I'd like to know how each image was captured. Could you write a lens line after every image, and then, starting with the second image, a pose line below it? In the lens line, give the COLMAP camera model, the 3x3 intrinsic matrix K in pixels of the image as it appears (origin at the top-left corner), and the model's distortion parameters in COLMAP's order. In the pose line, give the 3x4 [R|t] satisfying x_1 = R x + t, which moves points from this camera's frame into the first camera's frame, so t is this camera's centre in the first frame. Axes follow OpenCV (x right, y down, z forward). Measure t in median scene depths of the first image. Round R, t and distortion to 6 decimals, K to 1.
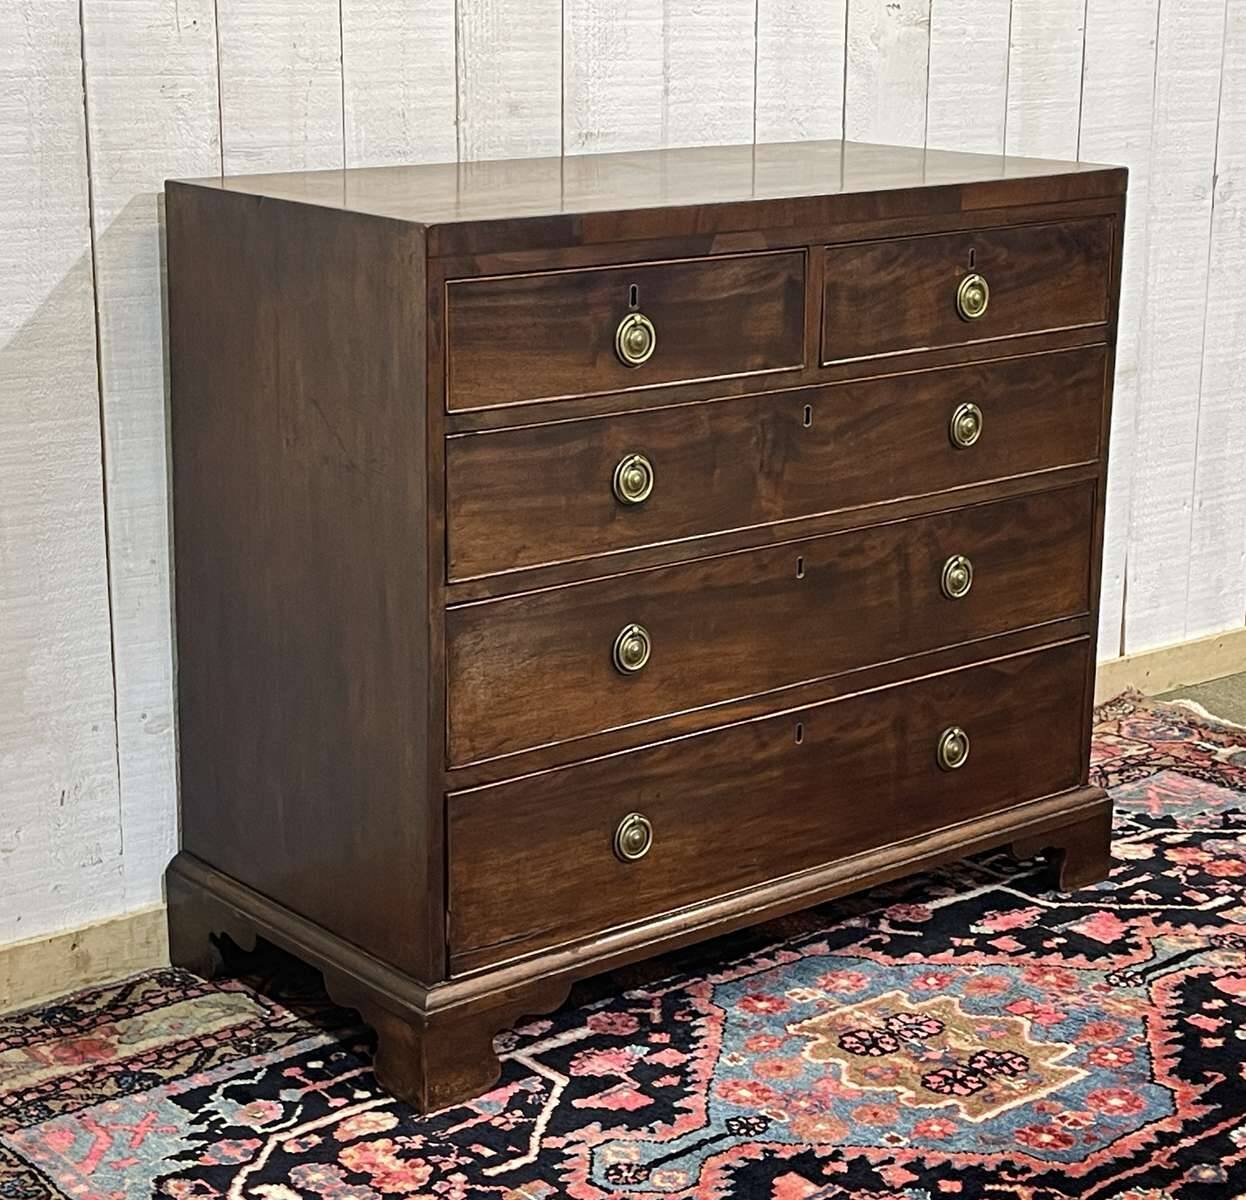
lens RADIAL K [[2481.5, 0, 602.3], [0, 2481.5, 573.8], [0, 0, 1]] dist [0.156945, -0.536255]
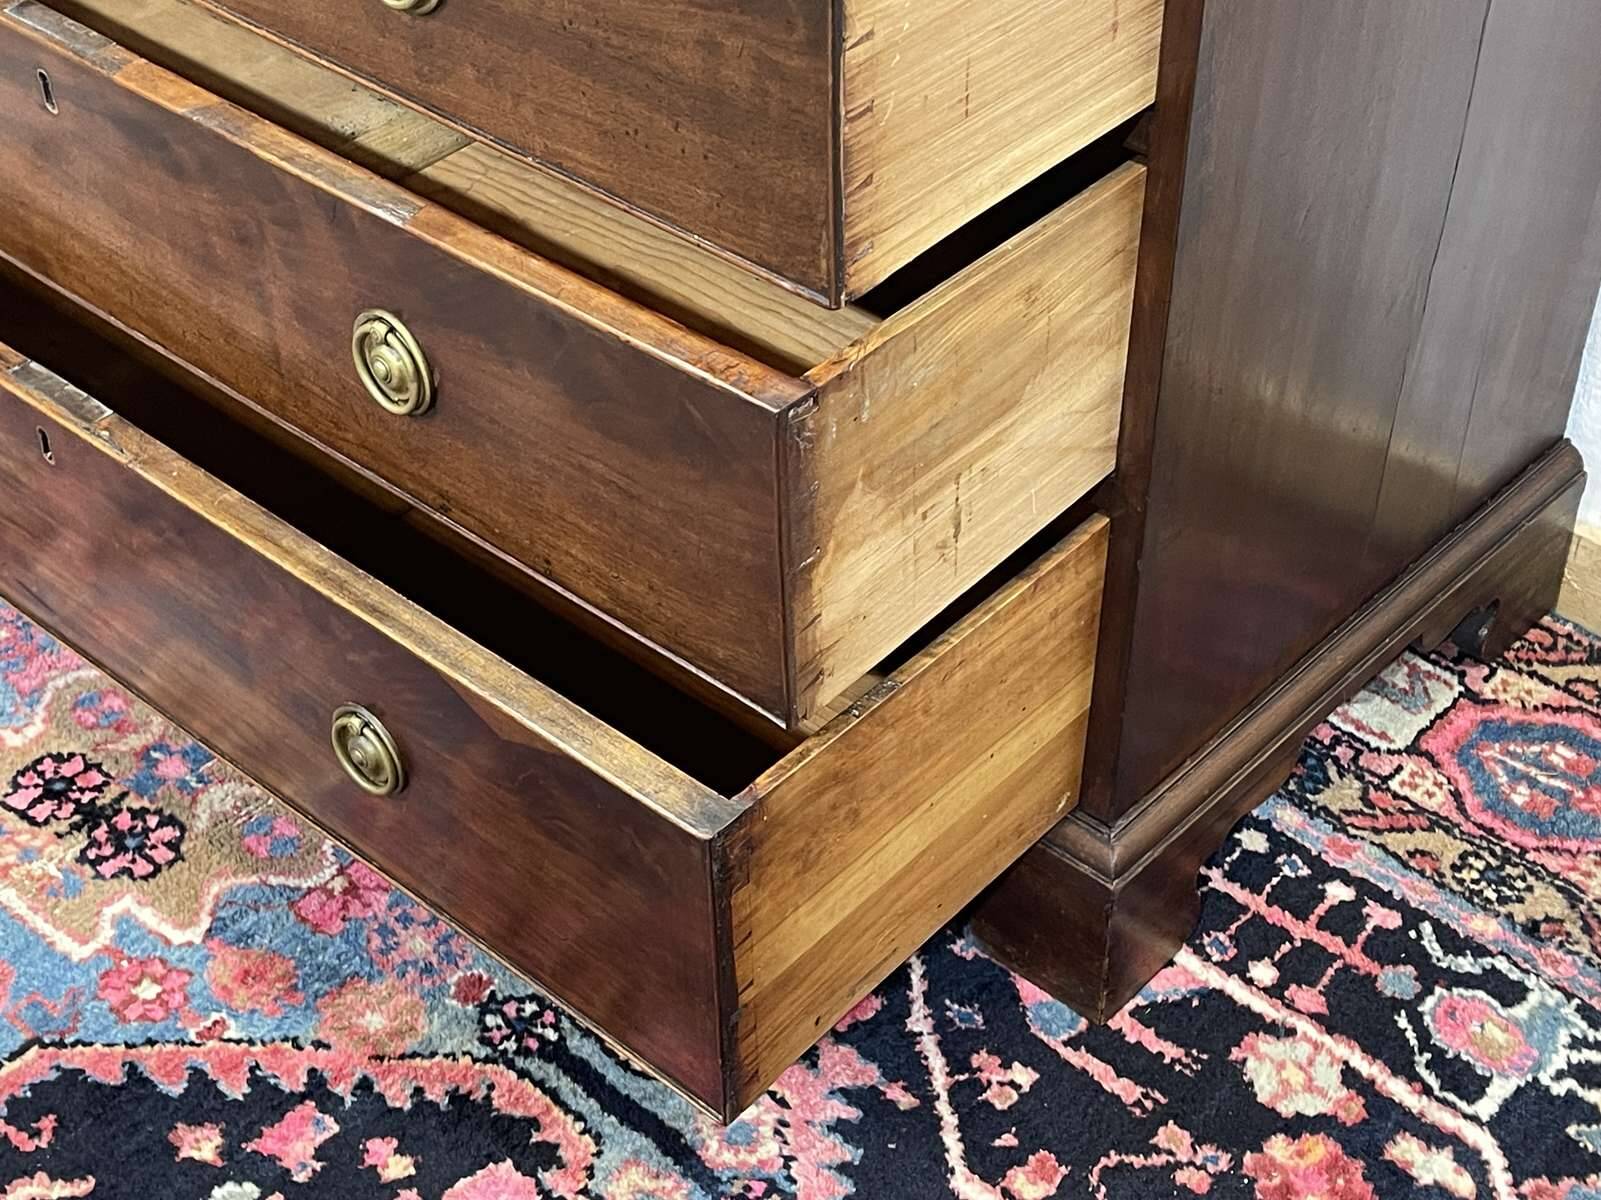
lens RADIAL K [[2386.7, 0, 800.5], [0, 2386.7, 600.0], [0, 0, 1]] dist [0.164932, -0.605573]
pose [[0.144464, 0.614734, -0.775392, 0.578550], [-0.240951, 0.781879, 0.574985, -0.203392], [0.959725, 0.103767, 0.261074, 1.005754]]
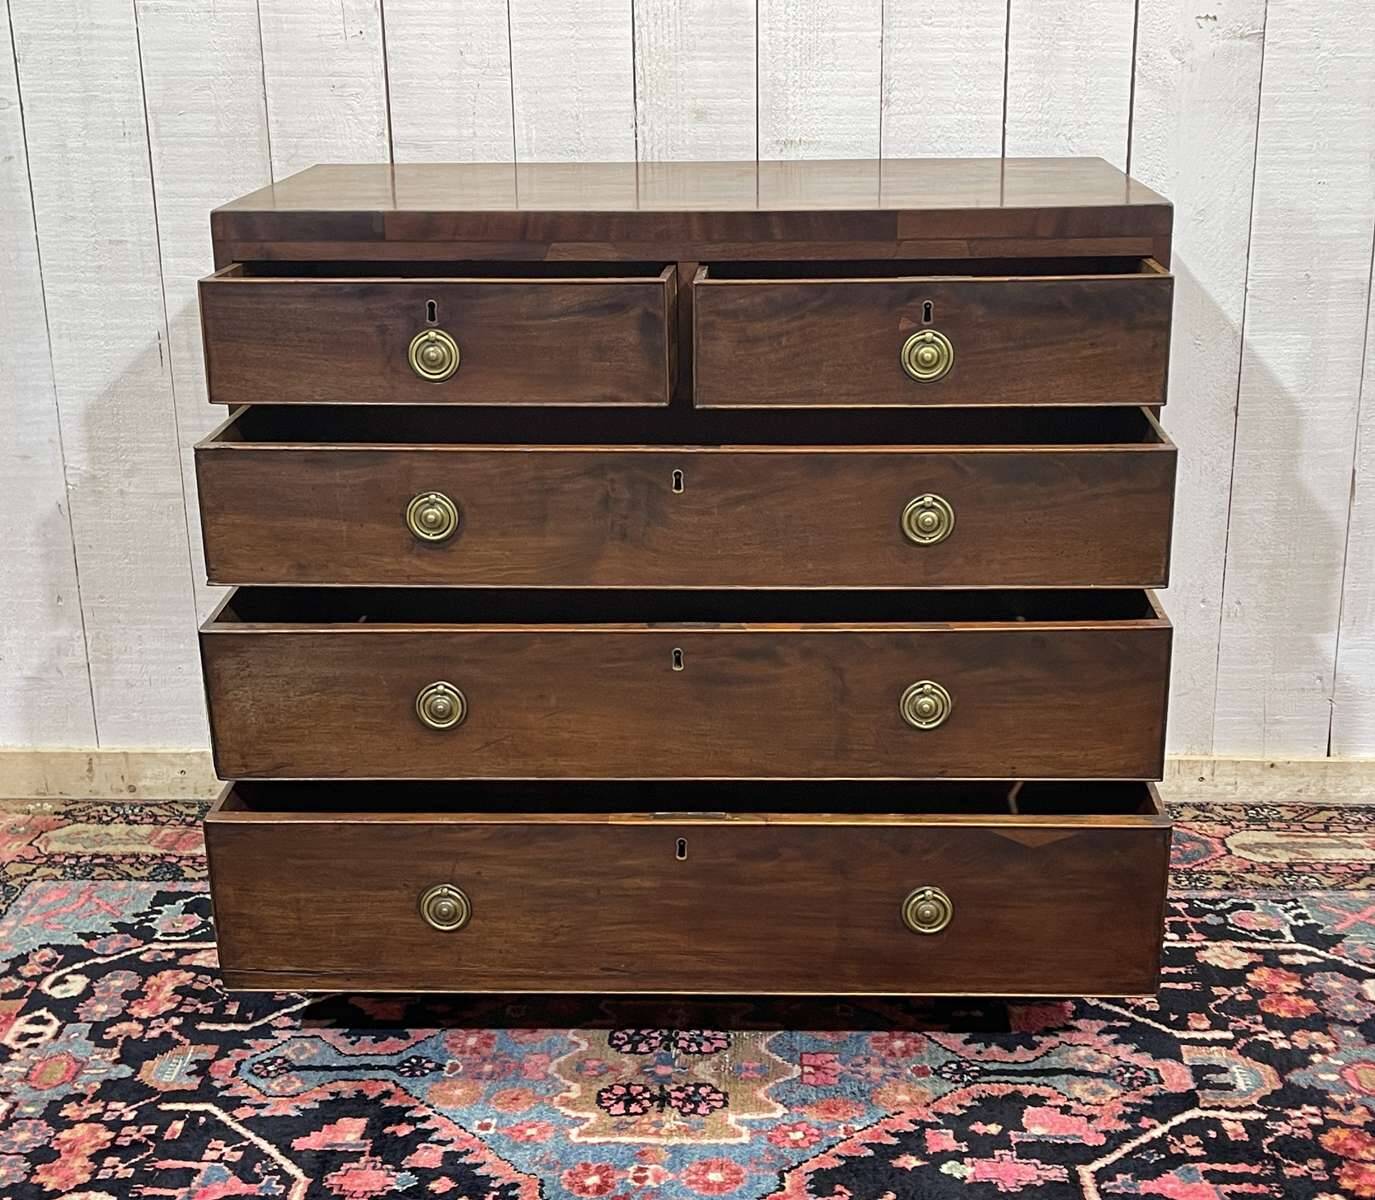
lens RADIAL K [[1921.8, 0, 723.7], [0, 1921.8, 597.5], [0, 0, 1]] dist [0.078692, -0.171552]
pose [[0.749677, 0.189855, -0.633987, 0.621547], [-0.146340, 0.981810, 0.120971, -0.096211], [0.645422, 0.002089, 0.763824, 0.422820]]
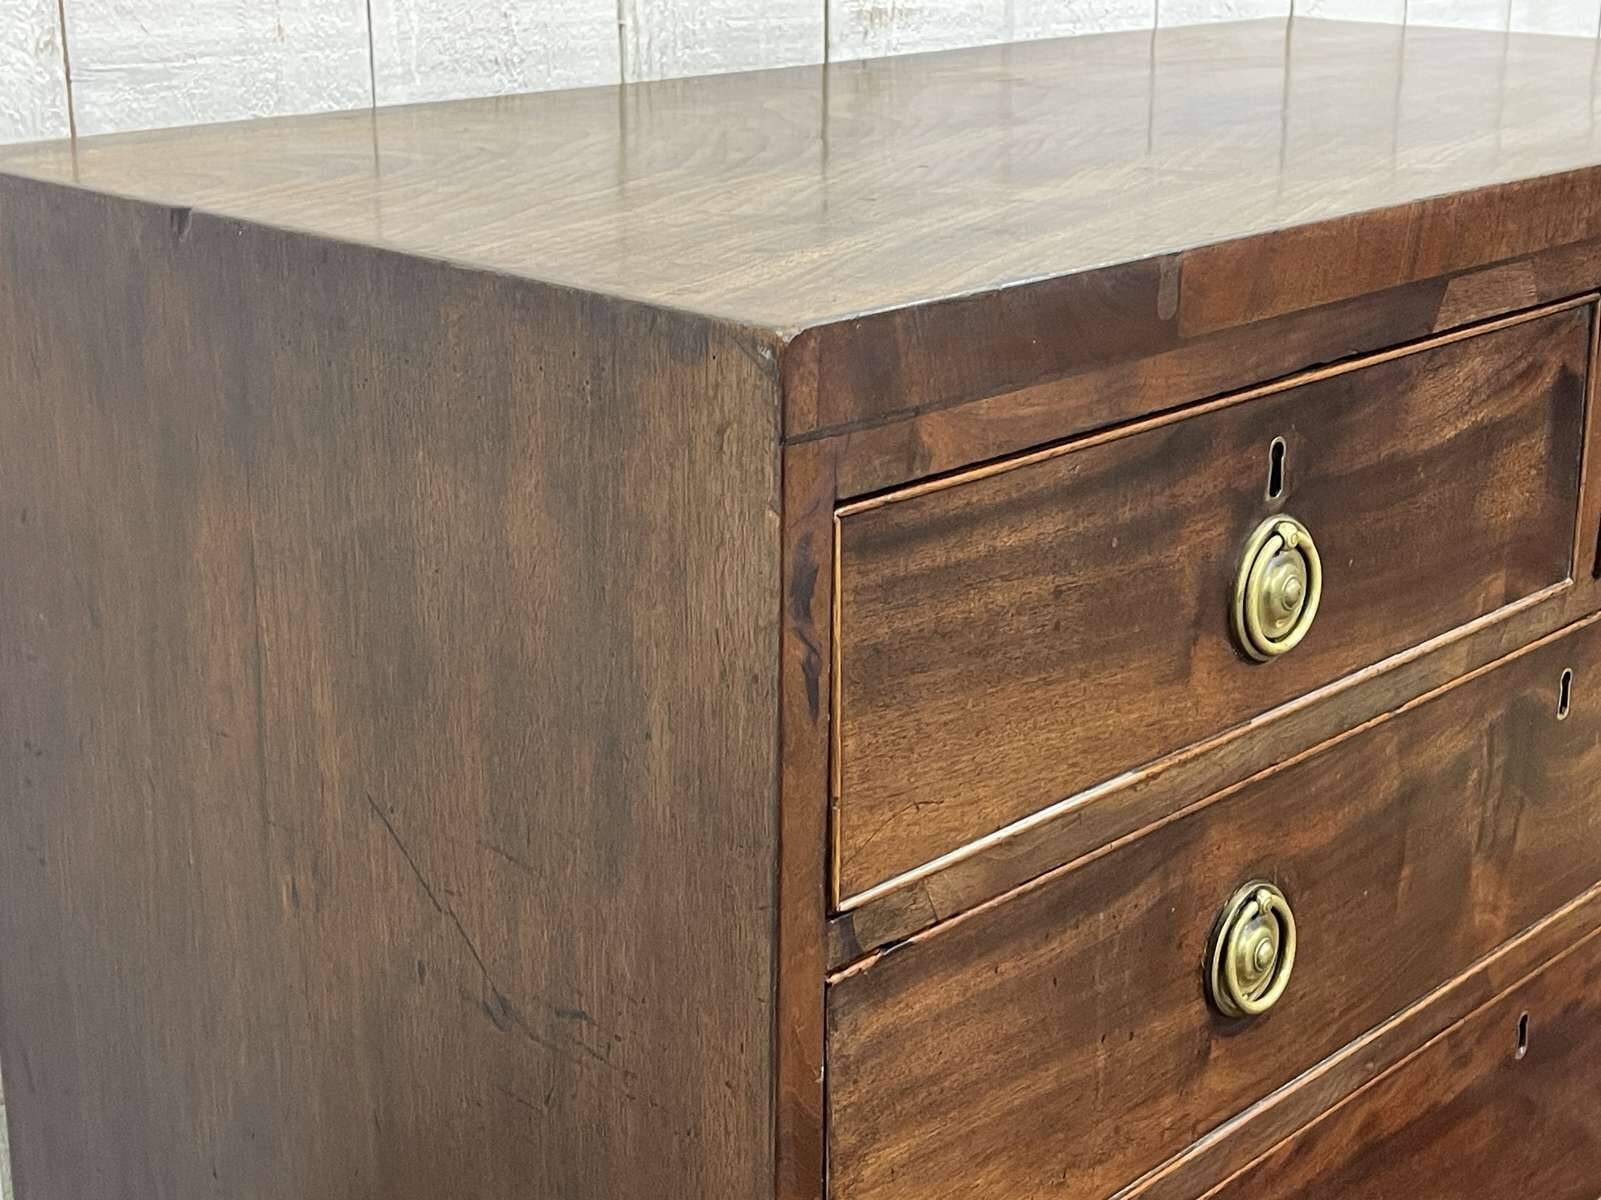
lens RADIAL K [[2386.7, 0, 800.5], [0, 2386.7, 600.0], [0, 0, 1]] dist [0.164932, -0.605573]
pose [[0.992130, -0.044237, 0.117136, -0.091356], [0.036699, 0.997161, 0.065750, -0.113026], [-0.119712, -0.060934, 0.990937, 0.639919]]
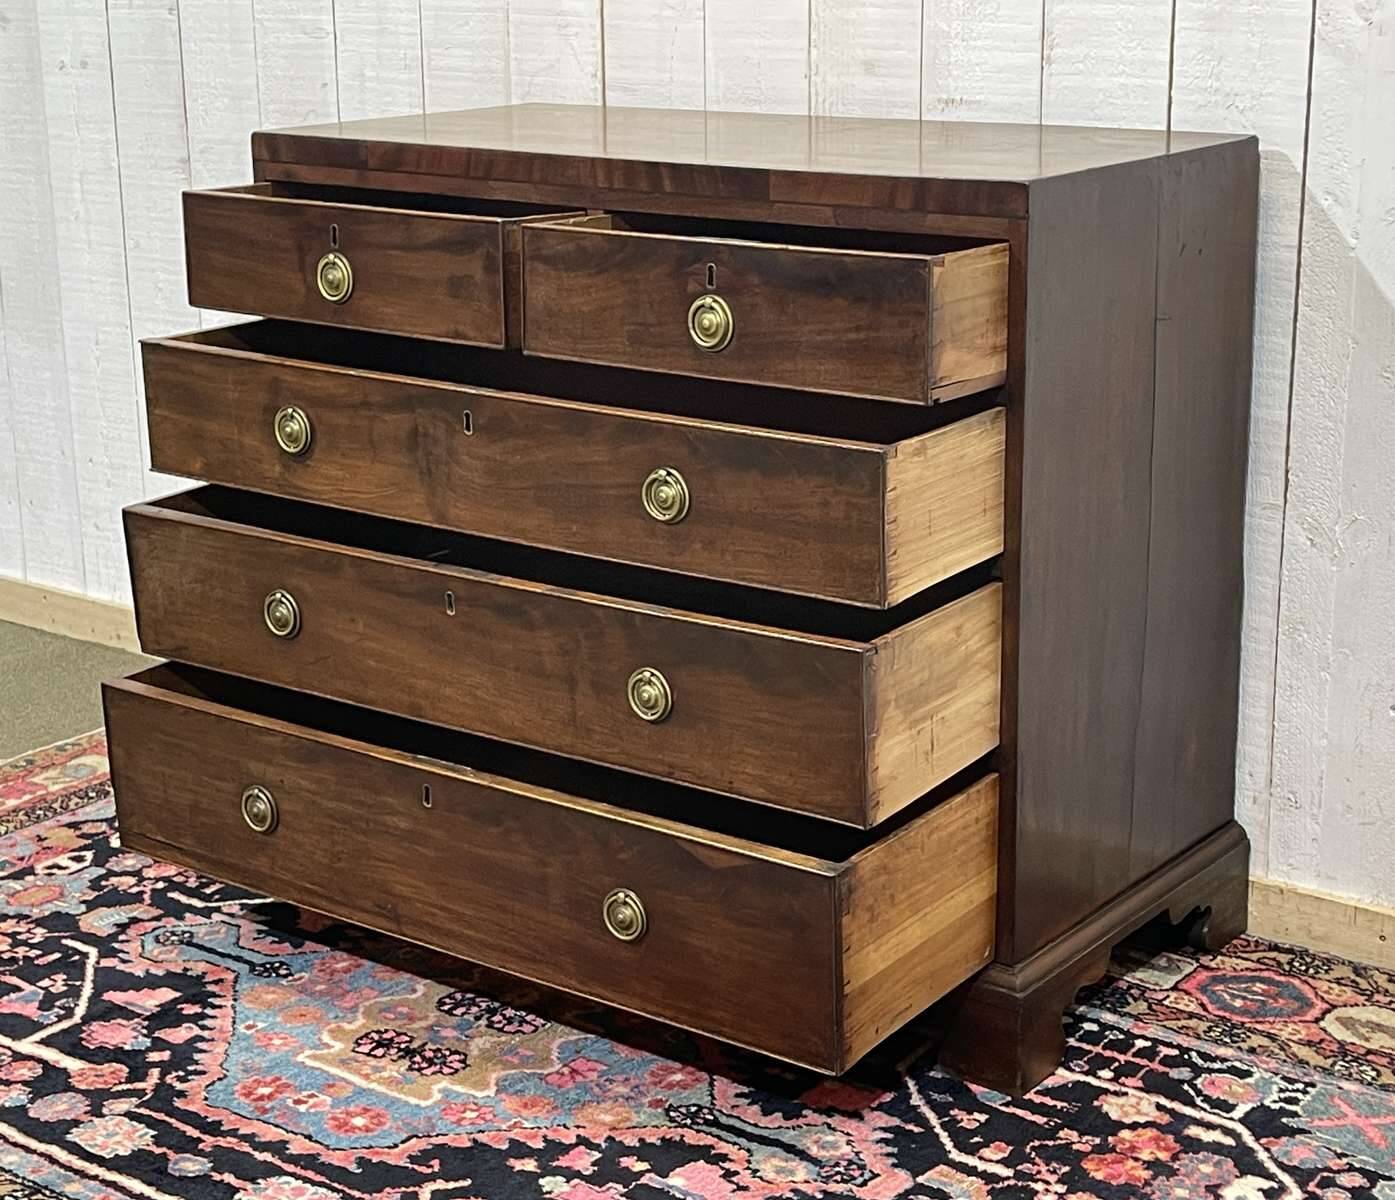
lens RADIAL K [[2414.6, 0, 751.8], [0, 2414.6, 582.7], [0, 0, 1]] dist [0.154102, -0.520744]
pose [[0.245204, 0.246923, -0.937499, 1.030806], [-0.227385, 0.954694, 0.191979, -0.190217], [0.942428, 0.166099, 0.290242, 0.818343]]
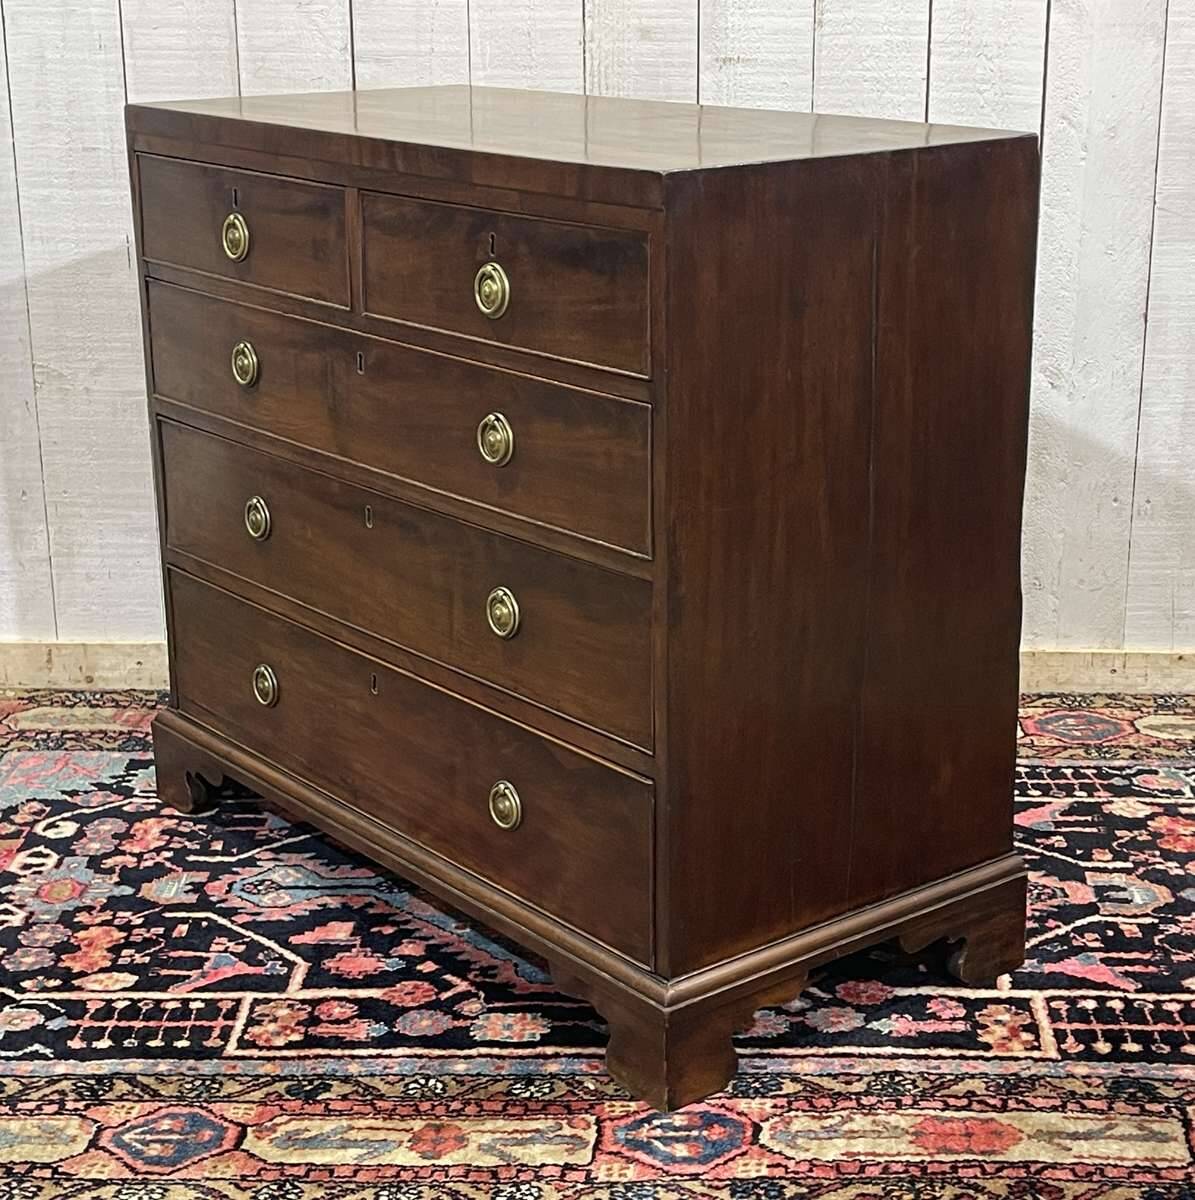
lens RADIAL K [[2201.3, 0, 651.0], [0, 2201.3, 603.8], [0, 0, 1]] dist [0.156850, -0.517274]
pose [[0.761346, 0.184789, -0.621454, 0.748776], [-0.153184, 0.982654, 0.104526, -0.040214], [0.629990, 0.015617, 0.776447, 0.240555]]
